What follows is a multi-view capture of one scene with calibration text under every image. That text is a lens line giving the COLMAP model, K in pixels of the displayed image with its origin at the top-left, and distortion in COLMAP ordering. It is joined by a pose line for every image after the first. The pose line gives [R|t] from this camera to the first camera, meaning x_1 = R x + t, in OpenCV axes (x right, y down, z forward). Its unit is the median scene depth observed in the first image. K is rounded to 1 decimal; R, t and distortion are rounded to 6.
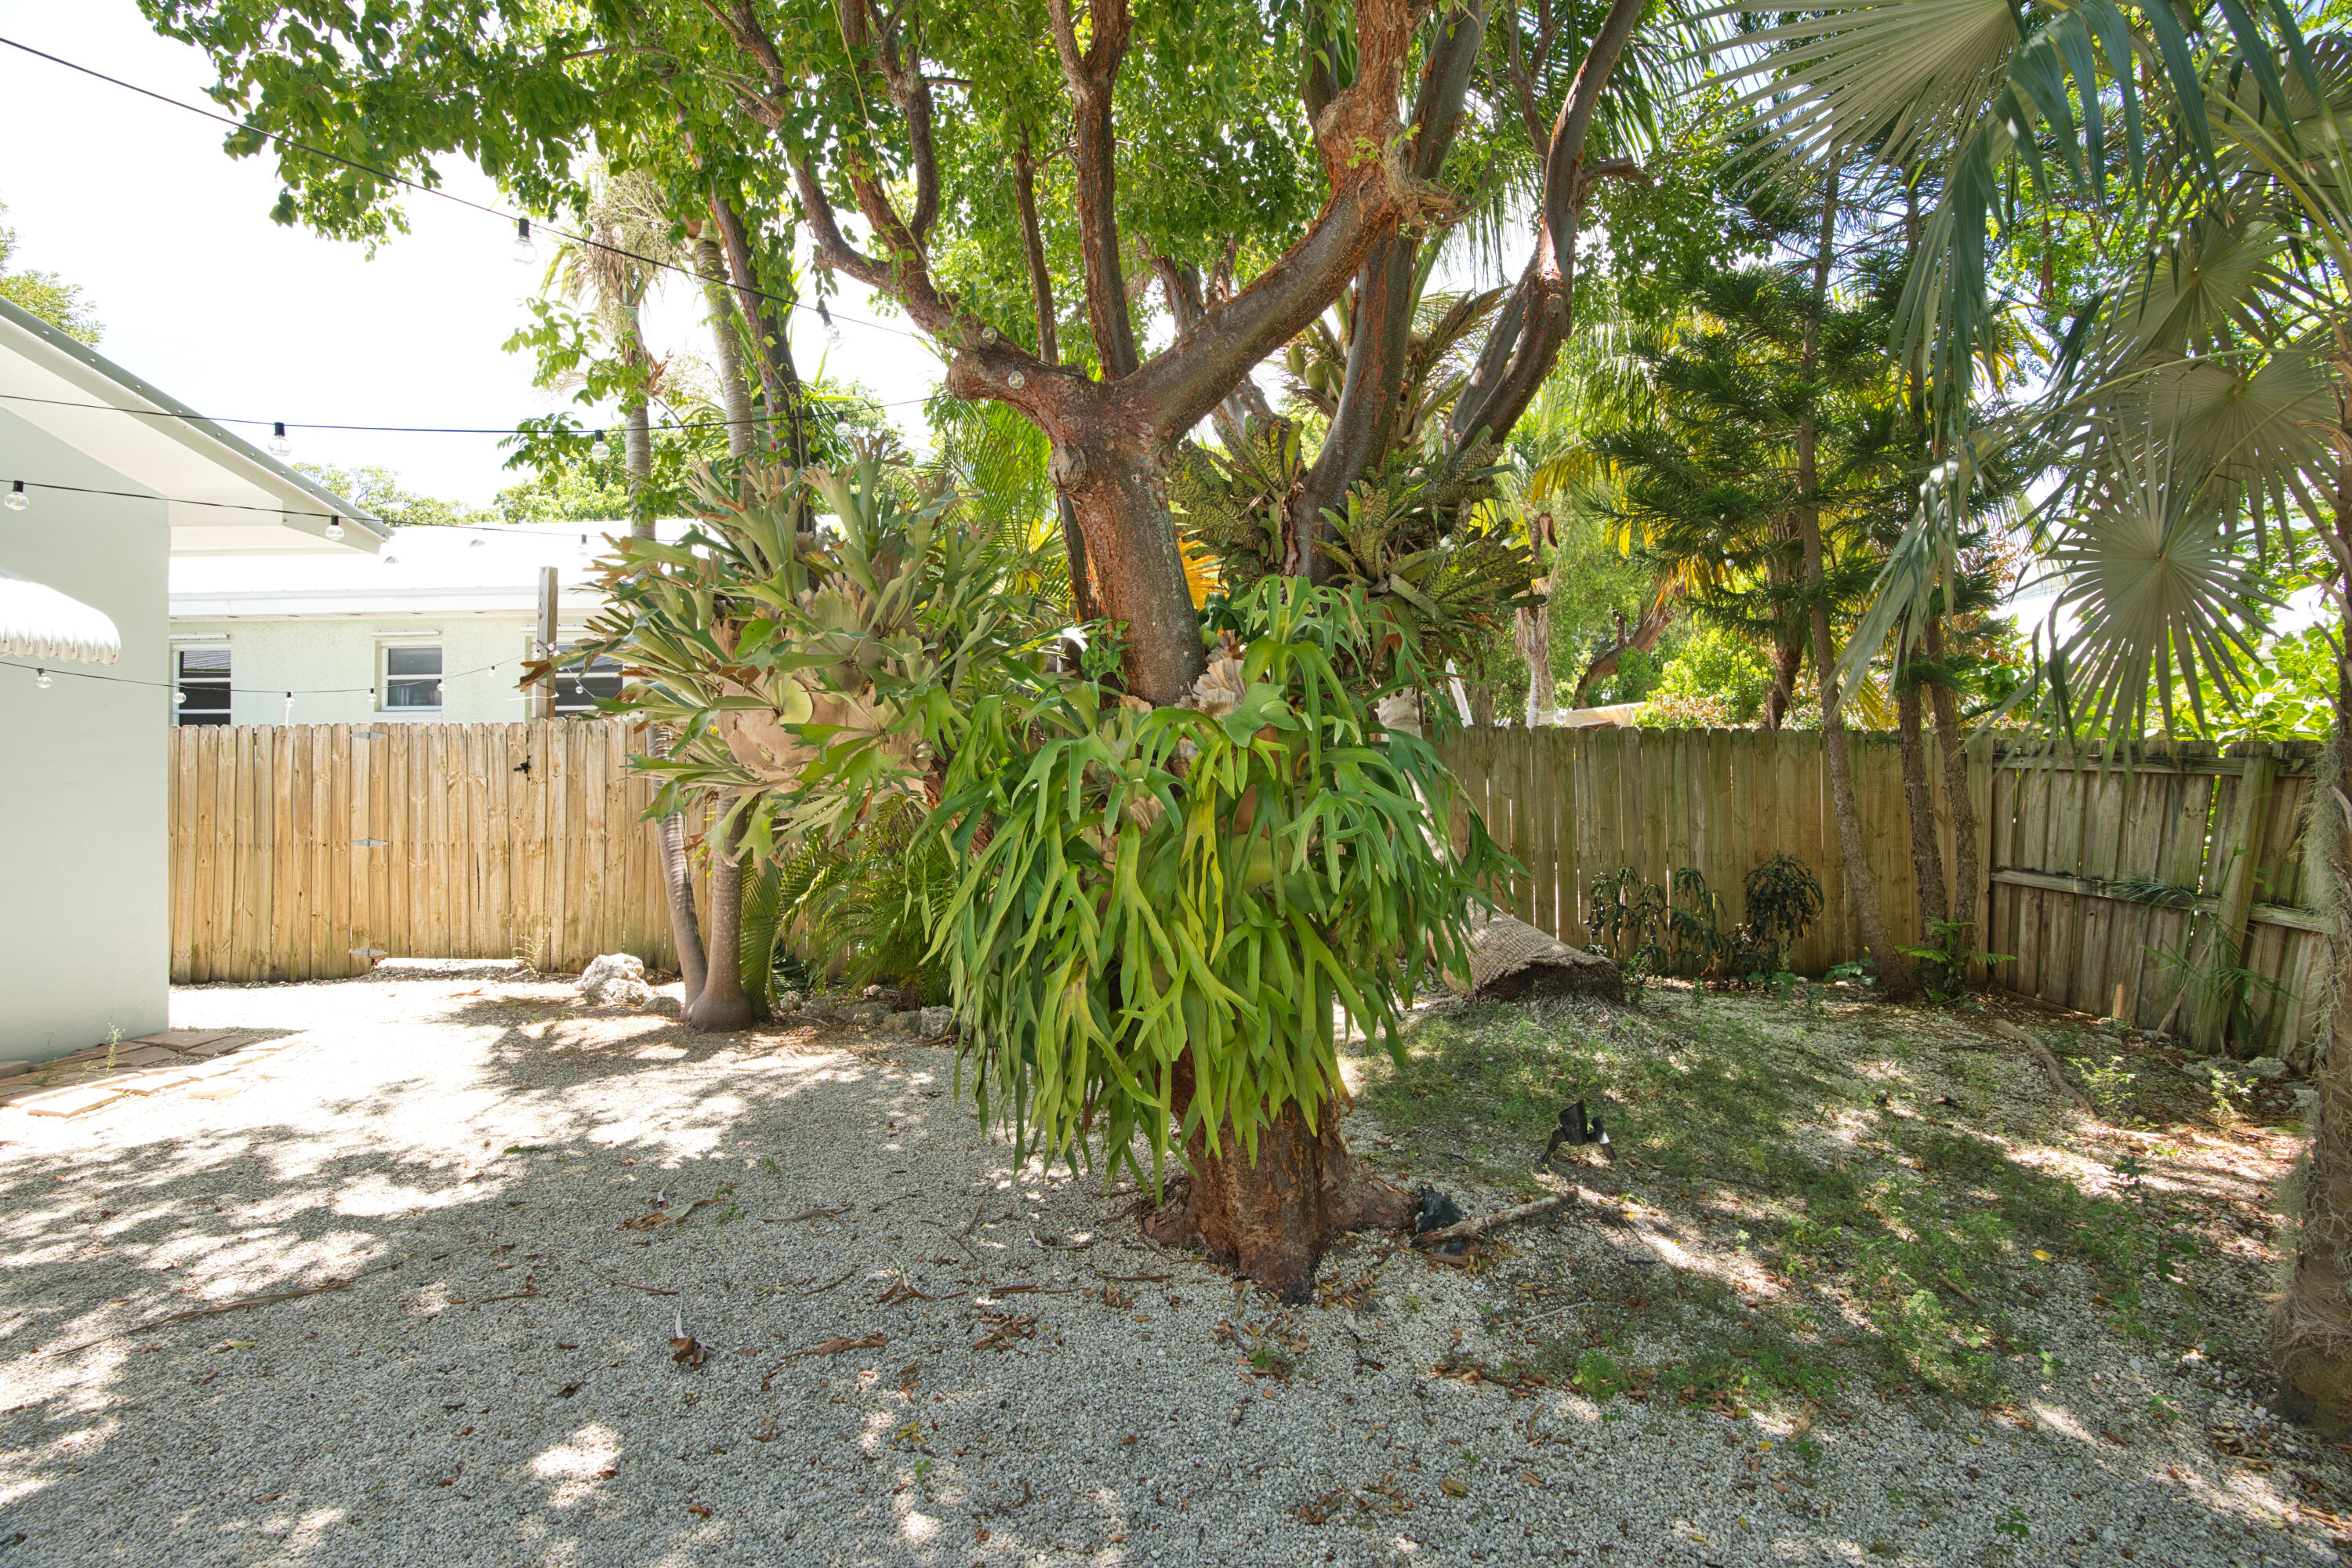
lens RADIAL K [[1028.9, 0, 1176.0], [0, 1028.9, 784.0], [0, 0, 1]] dist [-0.001807, -0.000178]
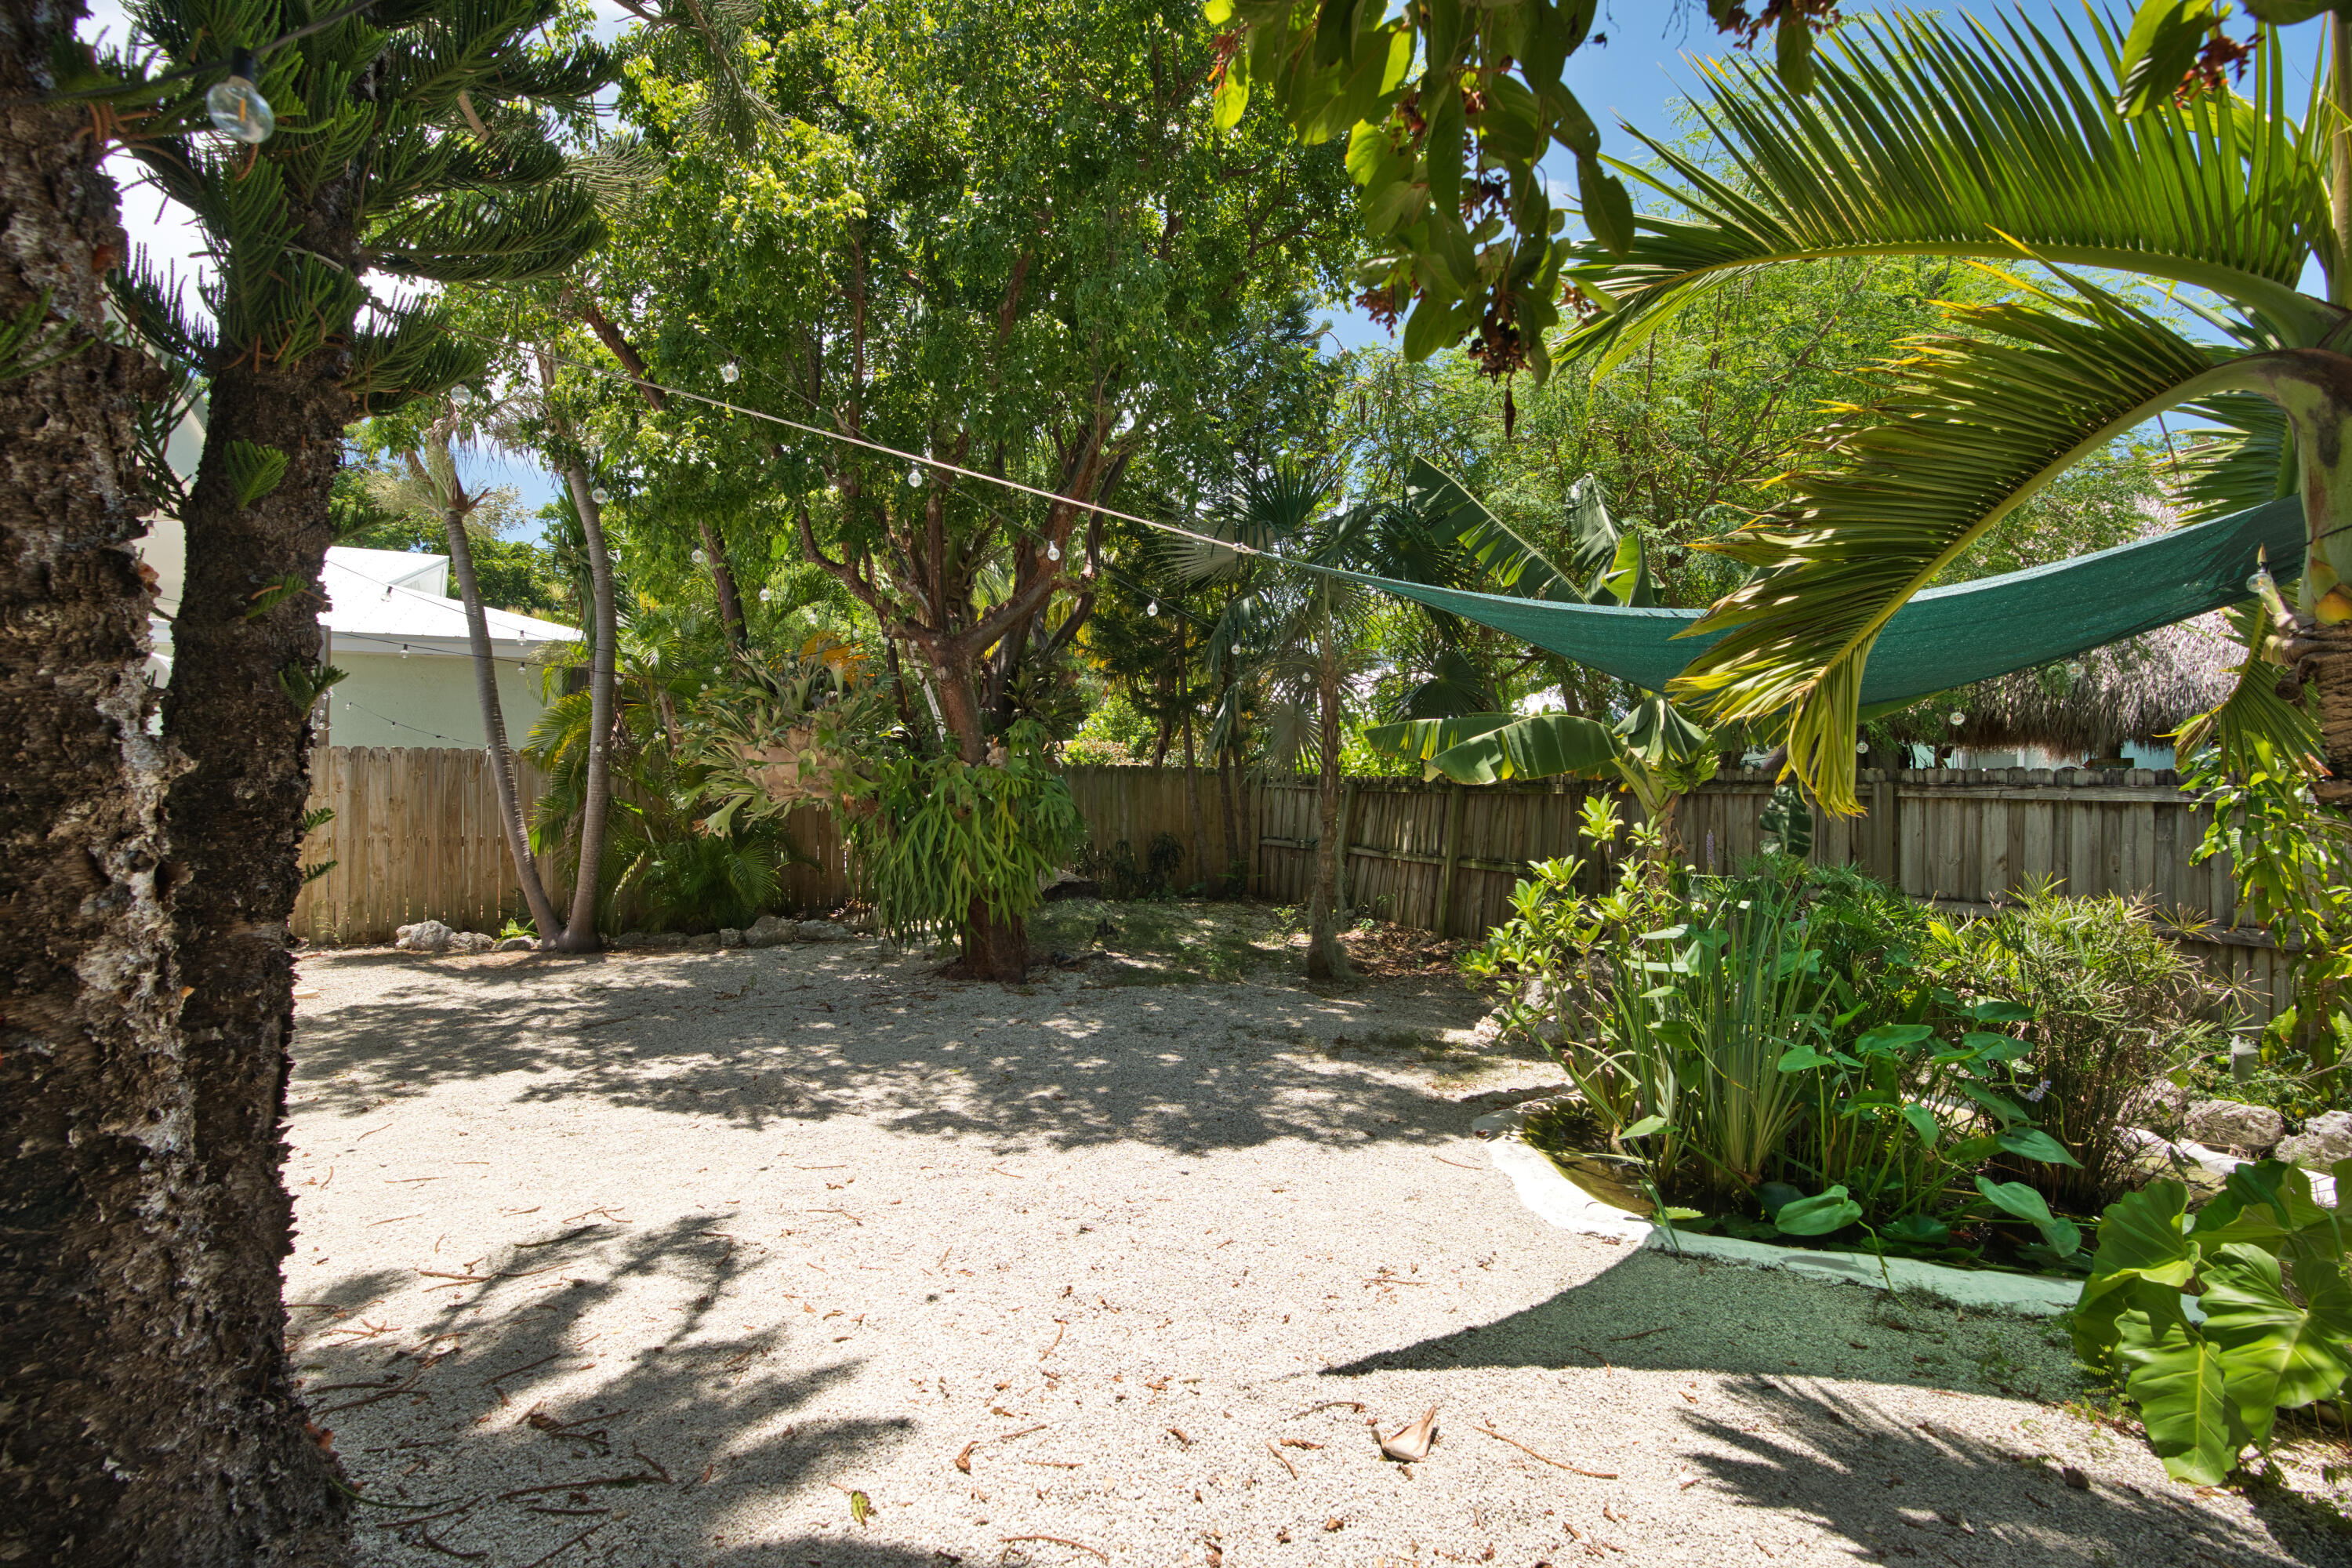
lens RADIAL K [[1028.9, 0, 1176.0], [0, 1028.9, 784.0], [0, 0, 1]] dist [-0.001807, -0.000178]
pose [[0.851489, -0.000524, 0.524372, -0.388871], [0.013519, 0.999689, -0.020953, 0.015209], [-0.524198, 0.024930, 0.851231, -0.622498]]
